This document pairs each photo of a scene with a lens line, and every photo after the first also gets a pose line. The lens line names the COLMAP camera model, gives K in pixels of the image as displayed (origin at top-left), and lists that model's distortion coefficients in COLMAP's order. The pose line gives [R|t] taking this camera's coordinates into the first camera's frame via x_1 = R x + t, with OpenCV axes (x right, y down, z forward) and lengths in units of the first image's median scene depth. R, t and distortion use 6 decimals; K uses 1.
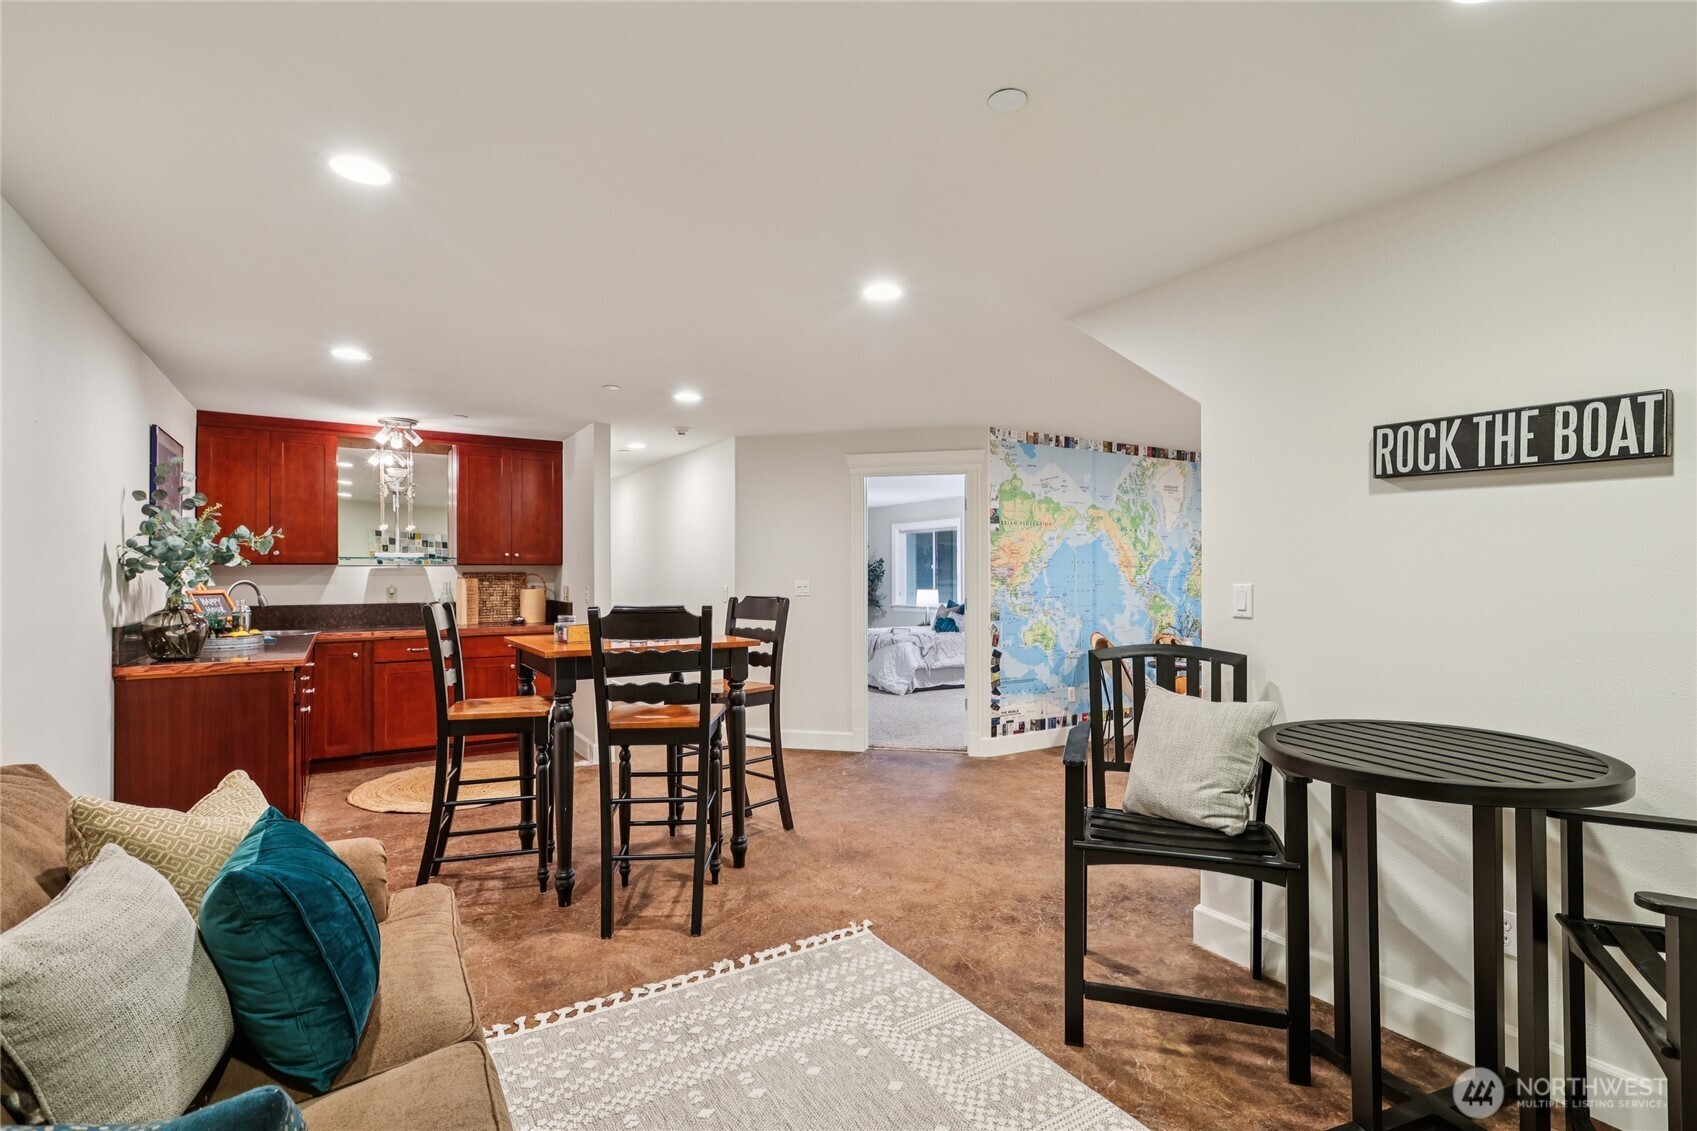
lens RADIAL K [[787.2, 0, 848.5], [0, 787.2, 565.5], [0, 0, 1]] dist [-0.000122, 0.000315]
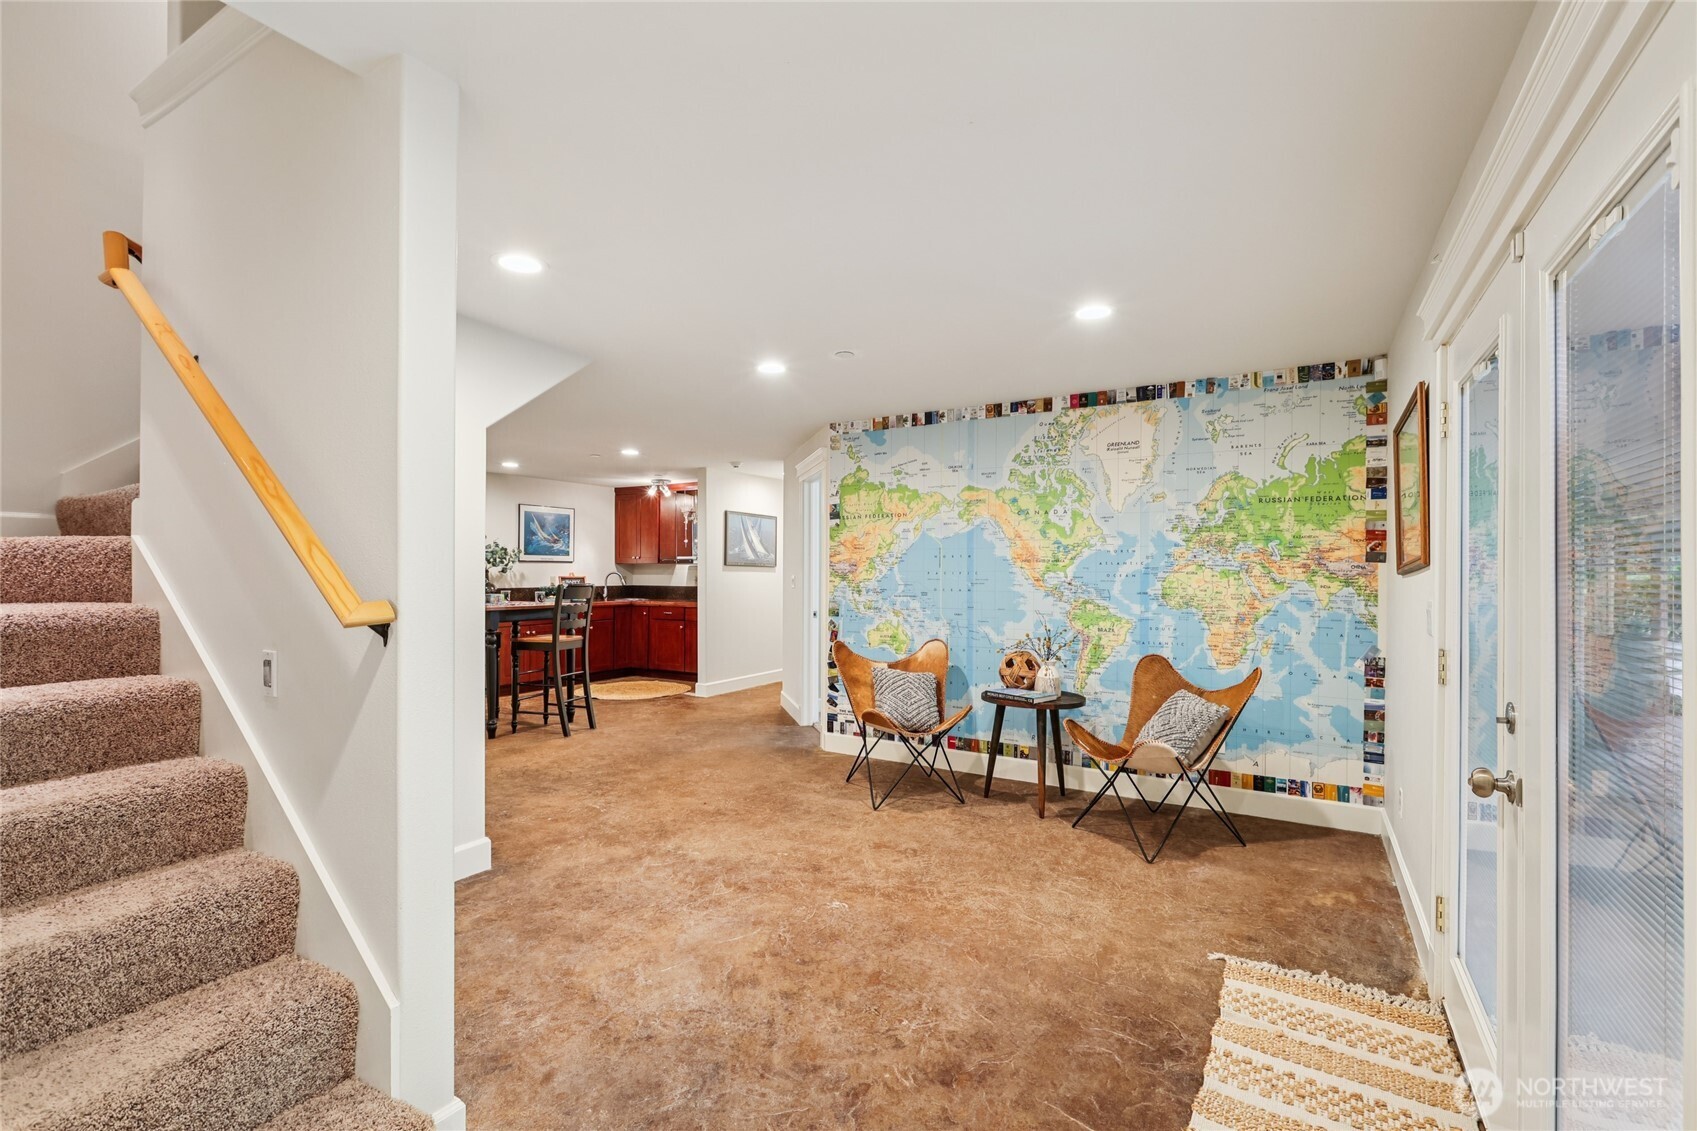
lens RADIAL K [[757.3, 0, 863.4], [0, 757.3, 567.2], [0, 0, 1]] dist [0.000271, 0.000692]
pose [[0.465451, -0.002007, -0.885072, 0.981921], [0.004464, 0.999990, 0.000079, 0.007135], [0.885063, -0.003988, 0.465455, 0.546932]]
